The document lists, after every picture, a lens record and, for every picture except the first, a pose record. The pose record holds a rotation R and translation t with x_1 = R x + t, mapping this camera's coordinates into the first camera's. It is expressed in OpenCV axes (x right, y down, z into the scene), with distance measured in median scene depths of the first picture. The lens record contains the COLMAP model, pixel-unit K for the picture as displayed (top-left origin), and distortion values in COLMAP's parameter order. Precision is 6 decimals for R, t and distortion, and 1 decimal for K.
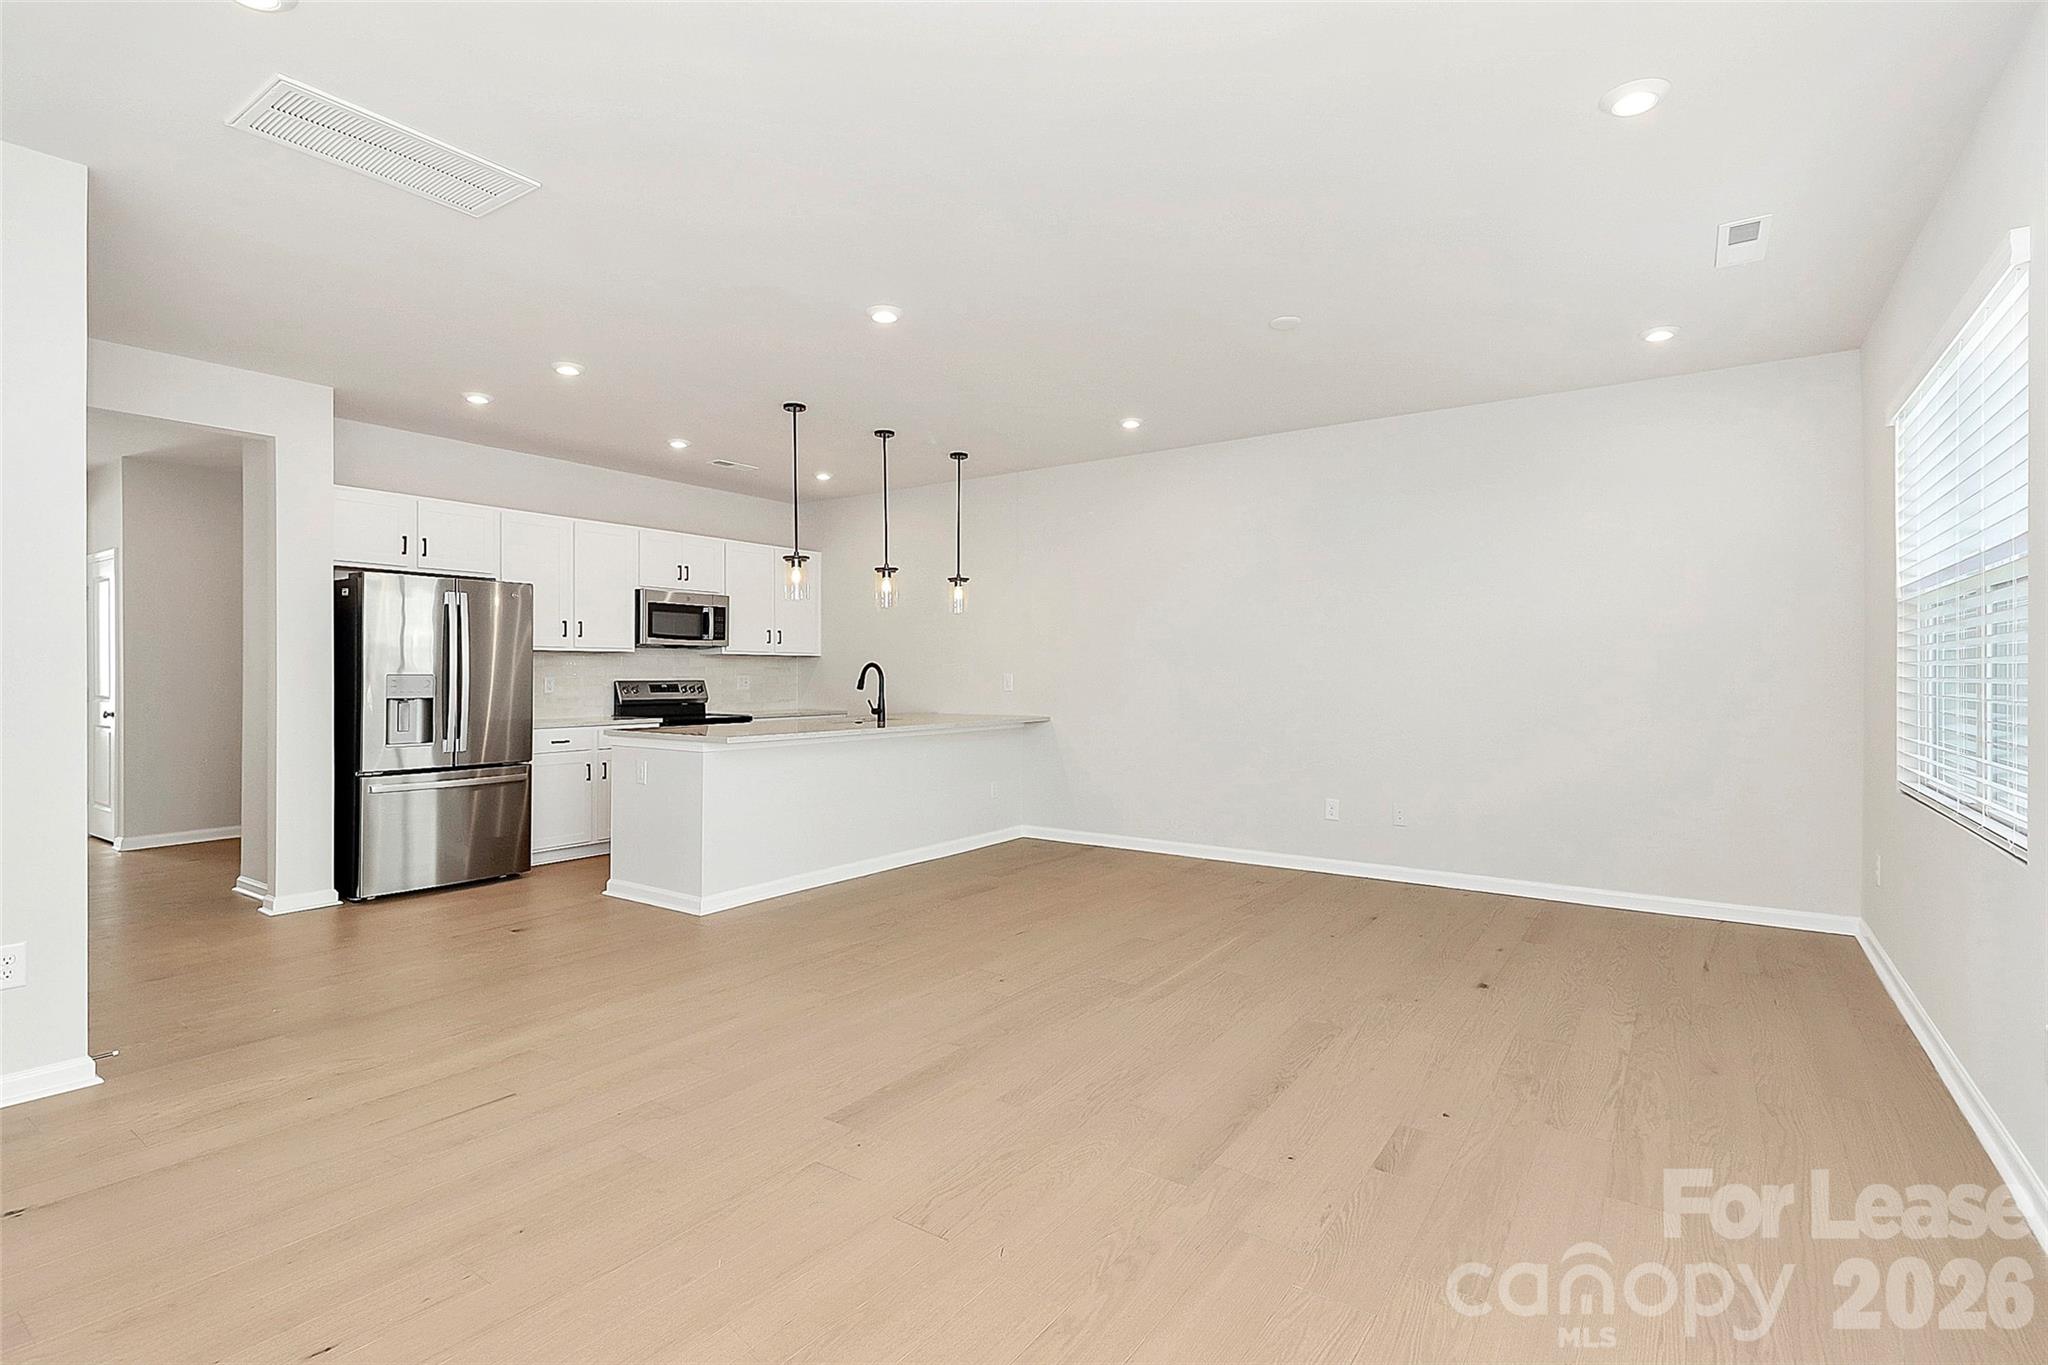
lens RADIAL K [[969.7, 0, 1025.1], [0, 969.7, 667.3], [0, 0, 1]] dist [0.000341, -0.016980]
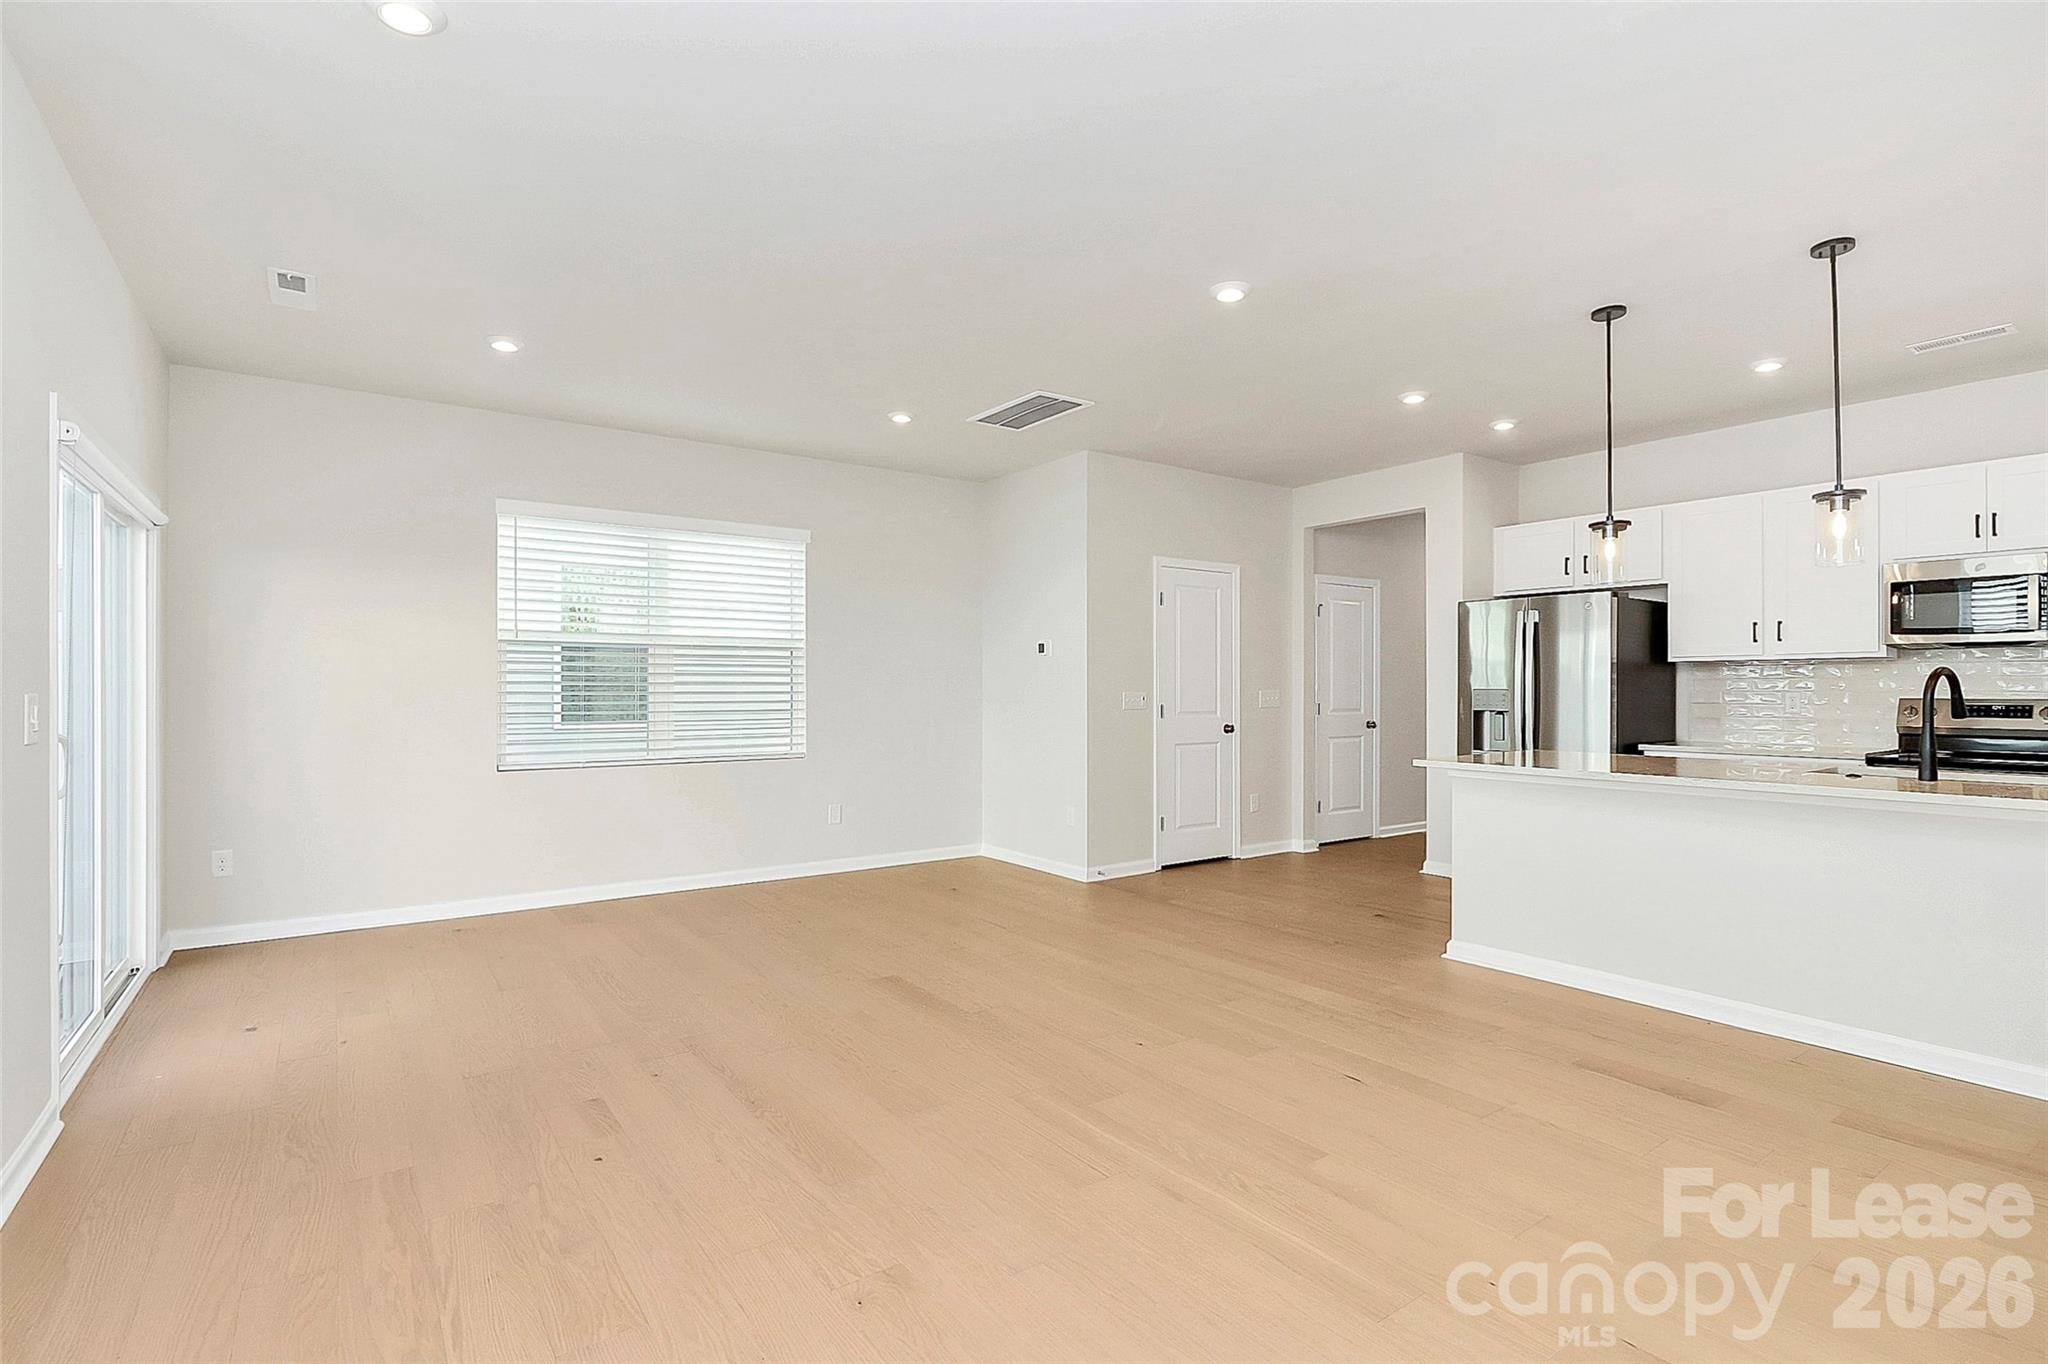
lens RADIAL K [[961.8, 0, 1024.0], [0, 961.8, 682.0], [0, 0, 1]] dist [-0.000115, -0.020022]
pose [[-0.341081, -0.003059, -0.940029, 0.464940], [0.006203, 0.999966, -0.005505, 0.002083], [0.940014, -0.007708, -0.341050, 0.678826]]
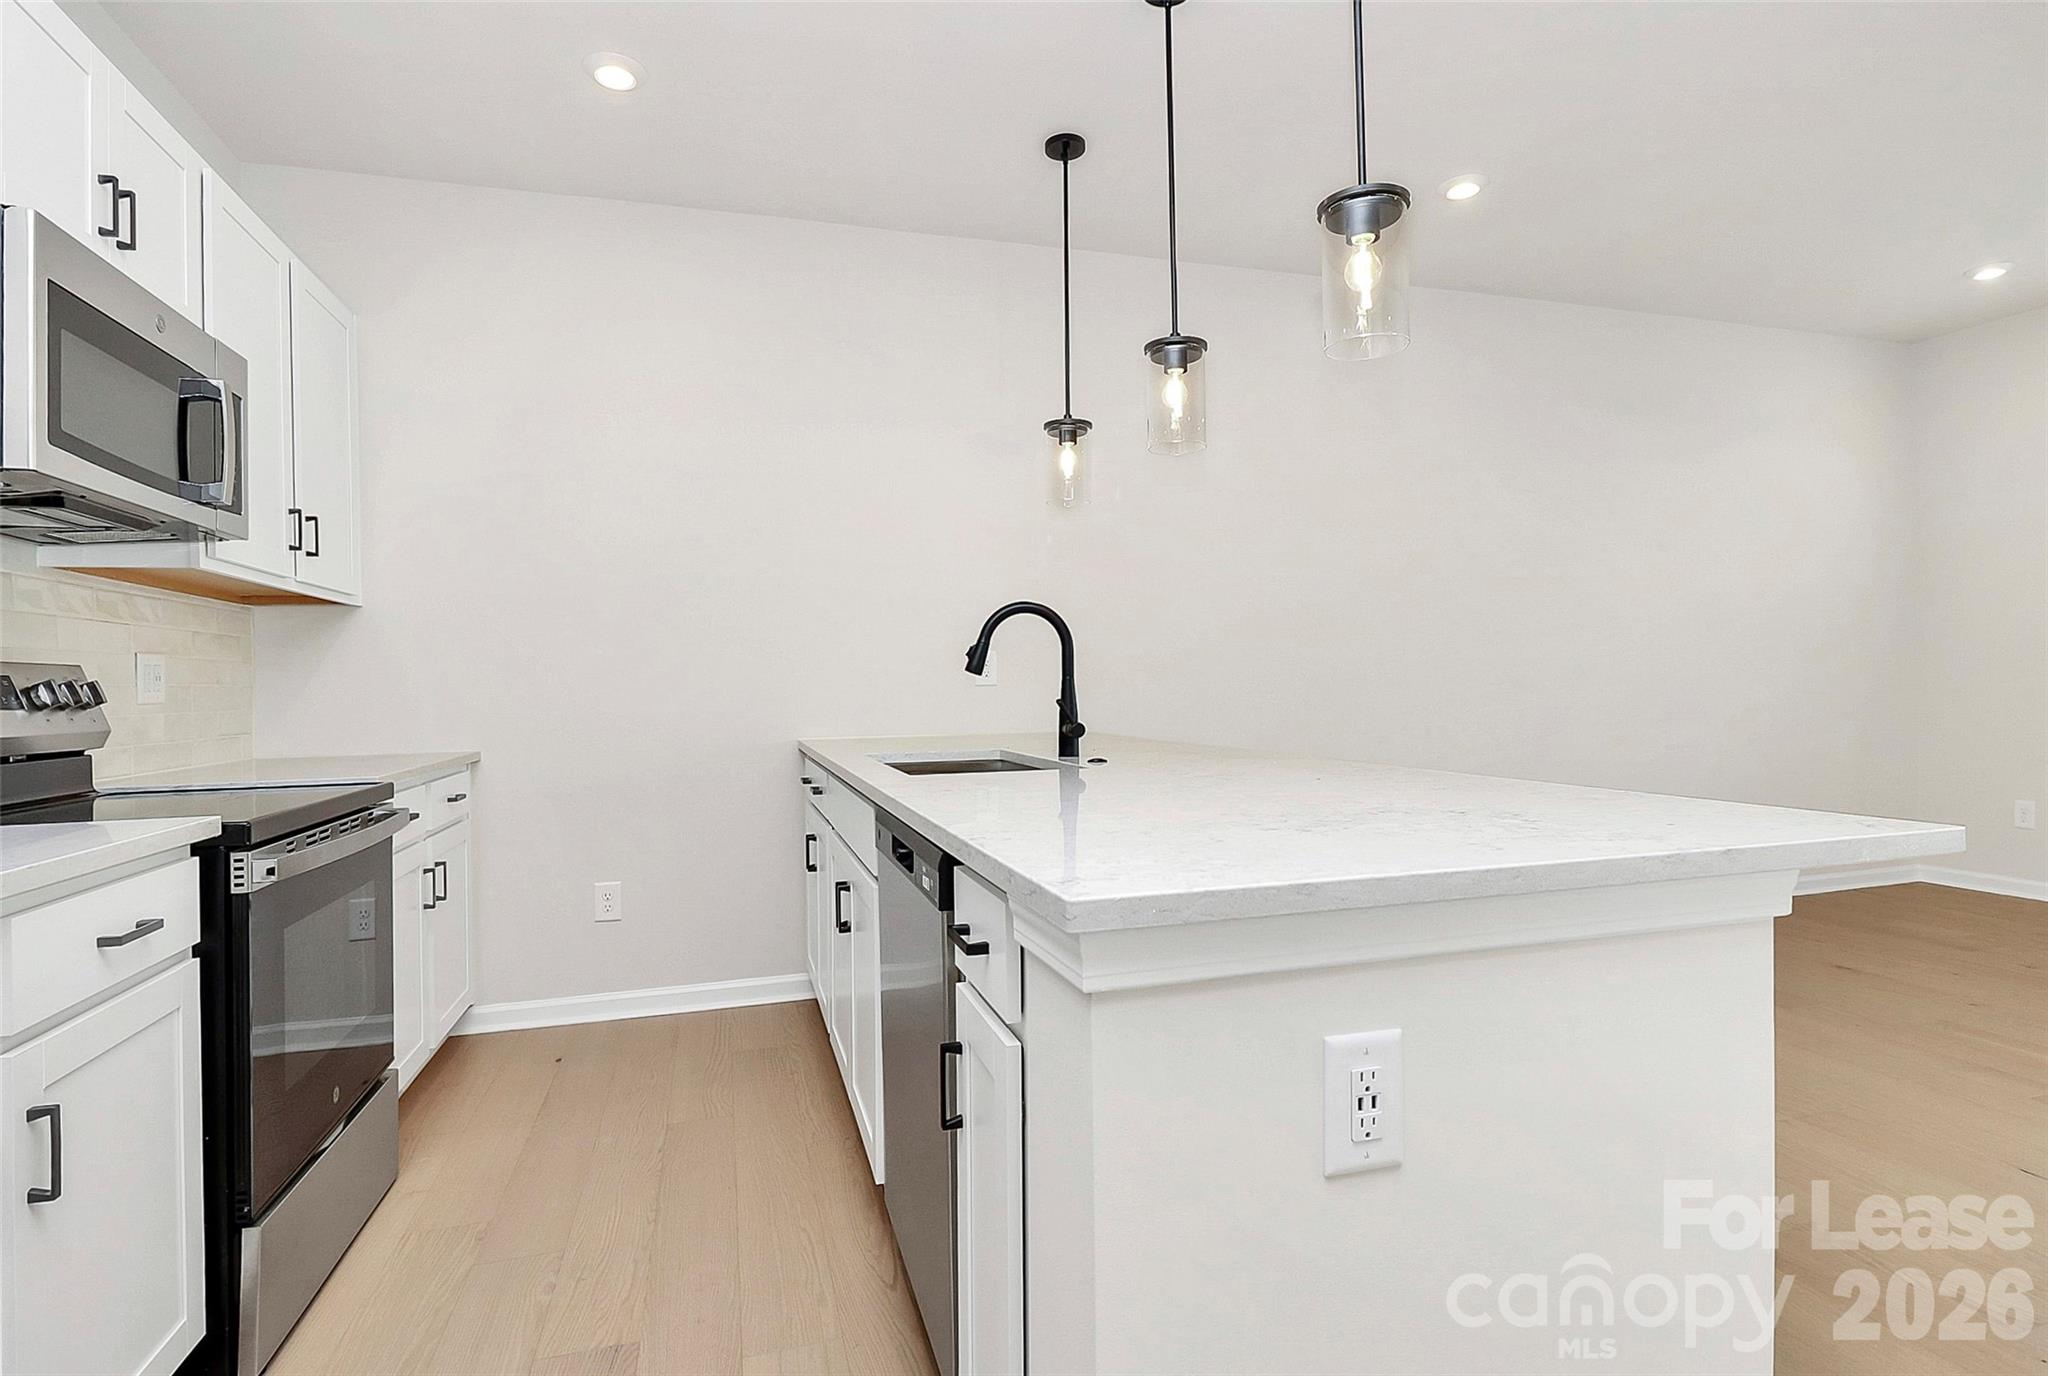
lens RADIAL K [[1015.2, 0, 1032.9], [0, 1015.2, 686.6], [0, 0, 1]] dist [-0.002439, -0.000318]
pose [[0.618416, -0.013126, 0.785741, -0.444540], [0.013991, 0.999886, 0.005691, 0.024516], [-0.785726, 0.007474, 0.618530, 0.720900]]
